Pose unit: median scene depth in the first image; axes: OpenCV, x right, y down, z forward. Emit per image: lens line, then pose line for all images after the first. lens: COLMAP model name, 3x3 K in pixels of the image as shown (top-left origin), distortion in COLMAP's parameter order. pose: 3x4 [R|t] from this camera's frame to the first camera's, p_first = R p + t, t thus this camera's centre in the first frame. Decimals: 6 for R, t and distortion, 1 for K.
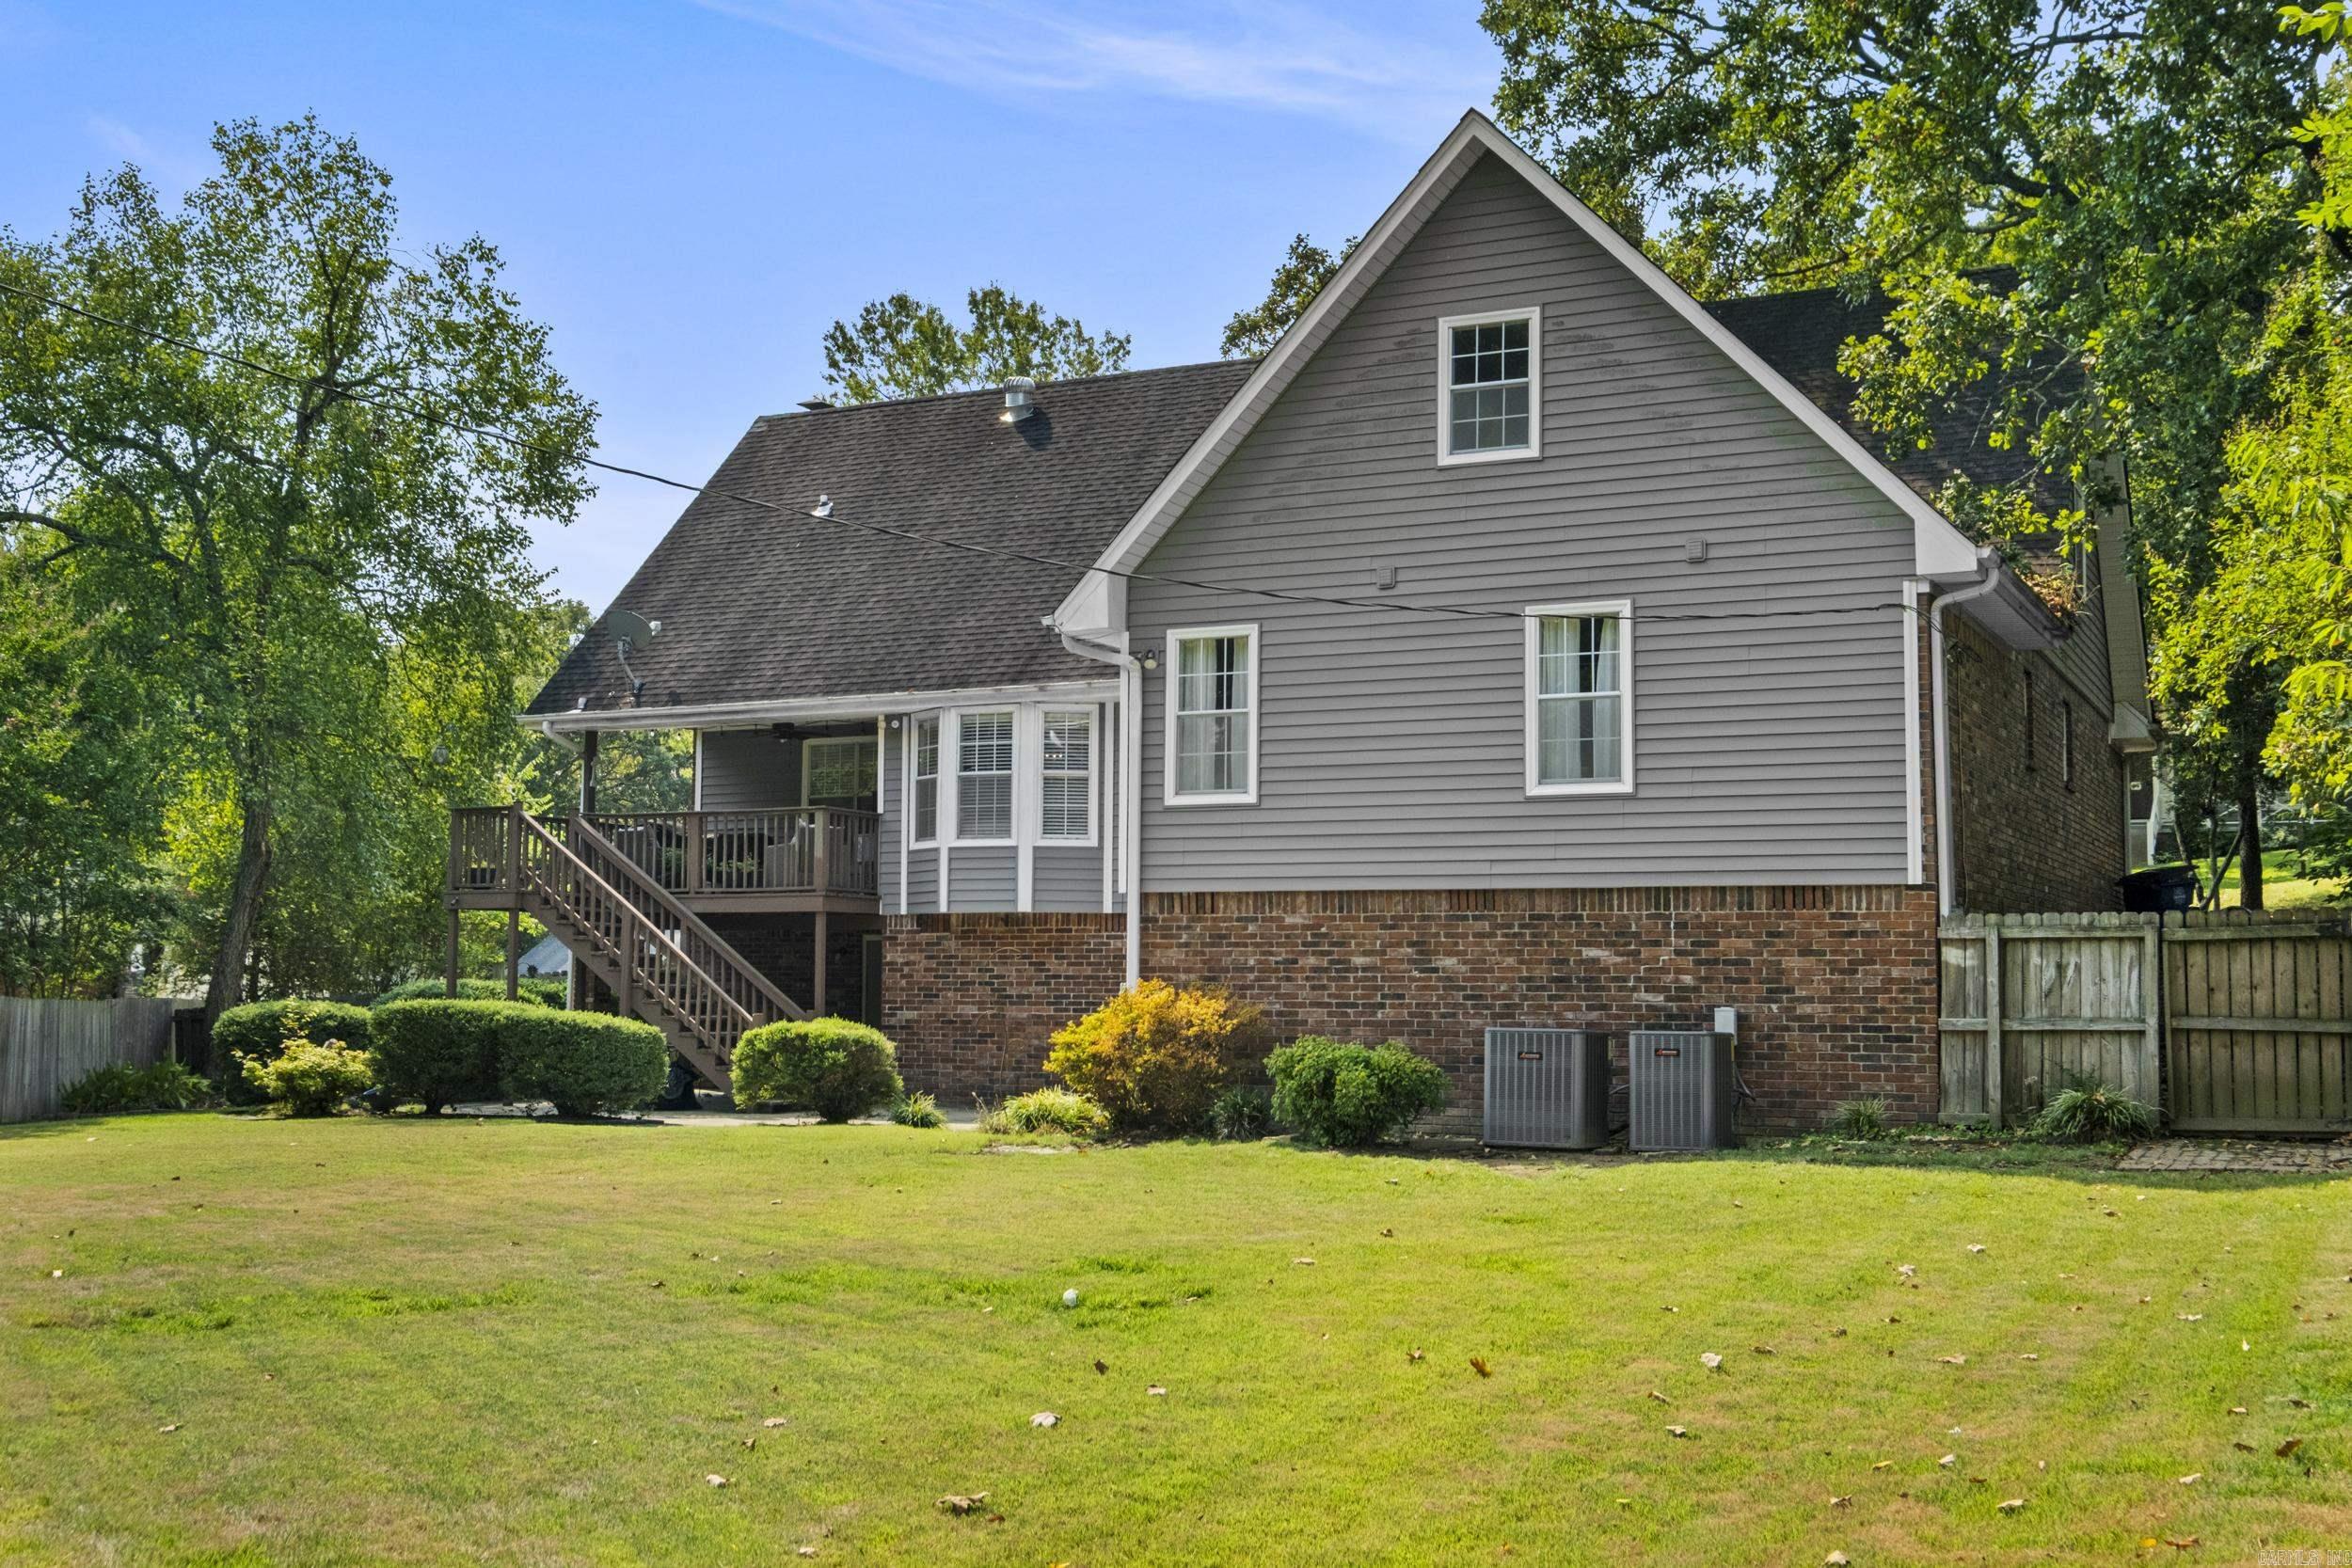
lens RADIAL K [[2328.0, 0, 1091.9], [0, 2328.0, 721.1], [0, 0, 1]] dist [0.012992, 0.000000]
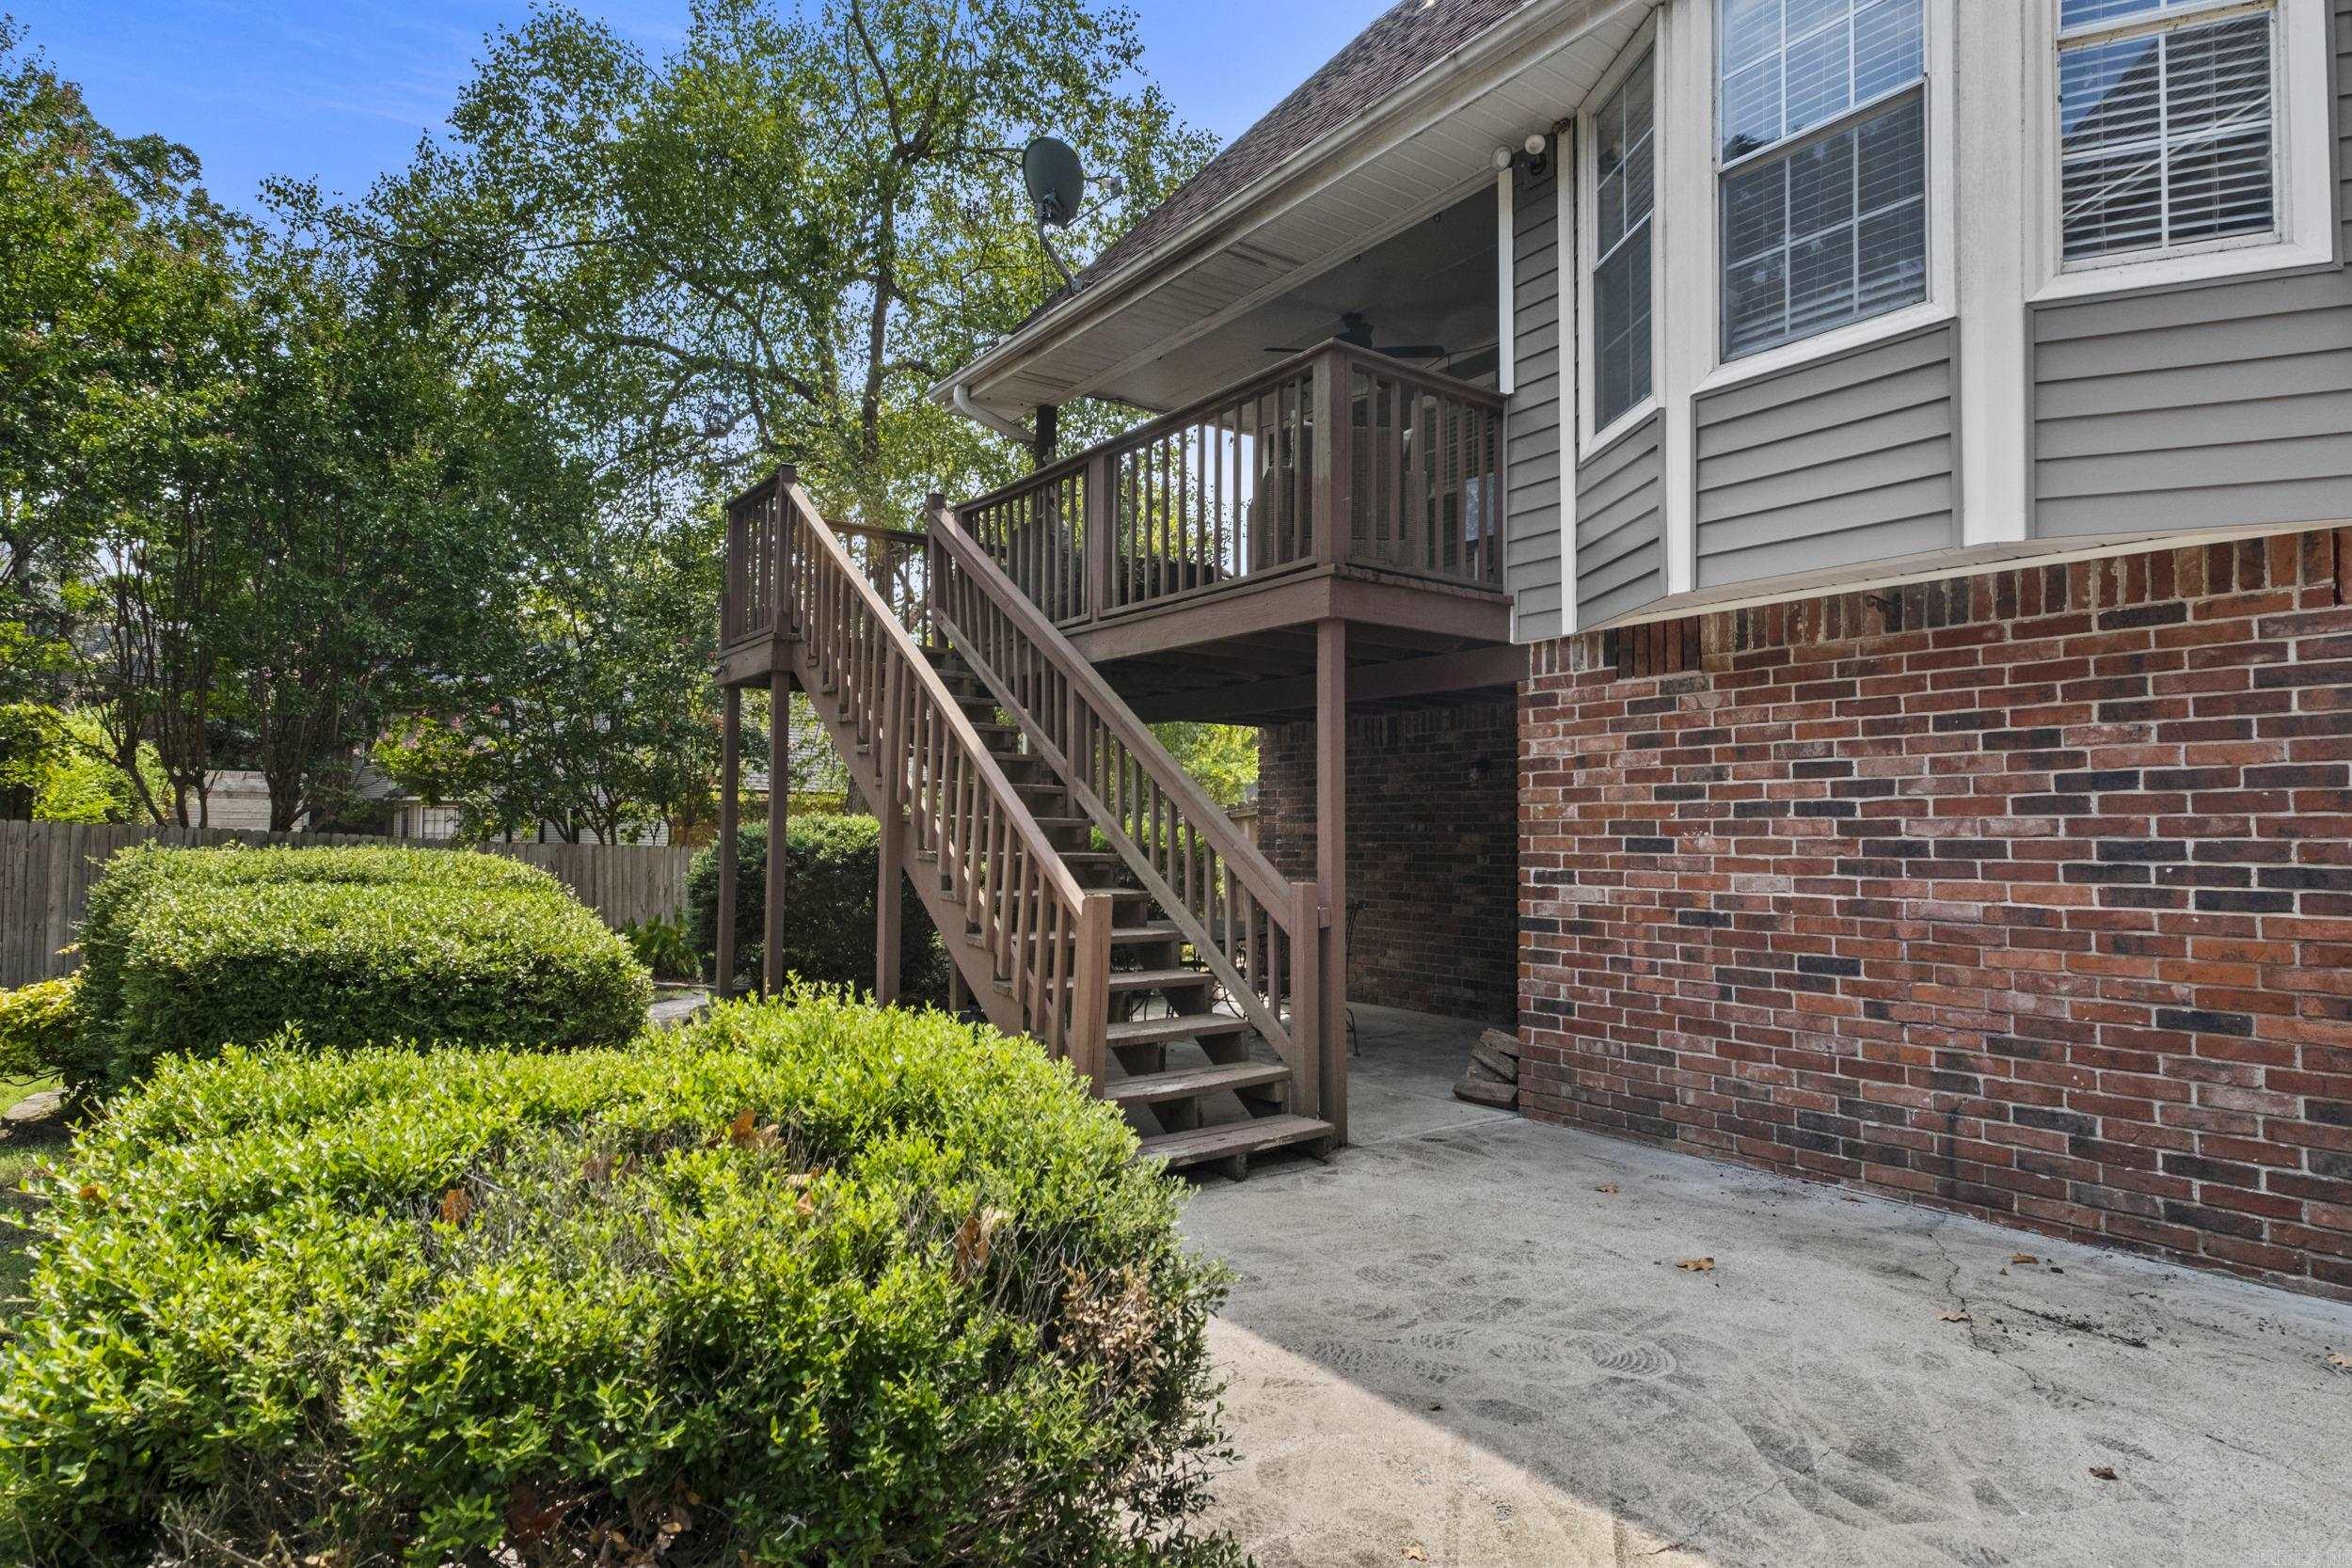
lens RADIAL K [[1276.1, 0, 1161.1], [0, 1276.1, 774.1], [0, 0, 1]] dist [0.000223, 0.001766]
pose [[0.899735, -0.017041, -0.436104, -0.051129], [0.041220, 0.998089, 0.046039, 0.095707], [0.434486, -0.059399, 0.898718, 0.798094]]
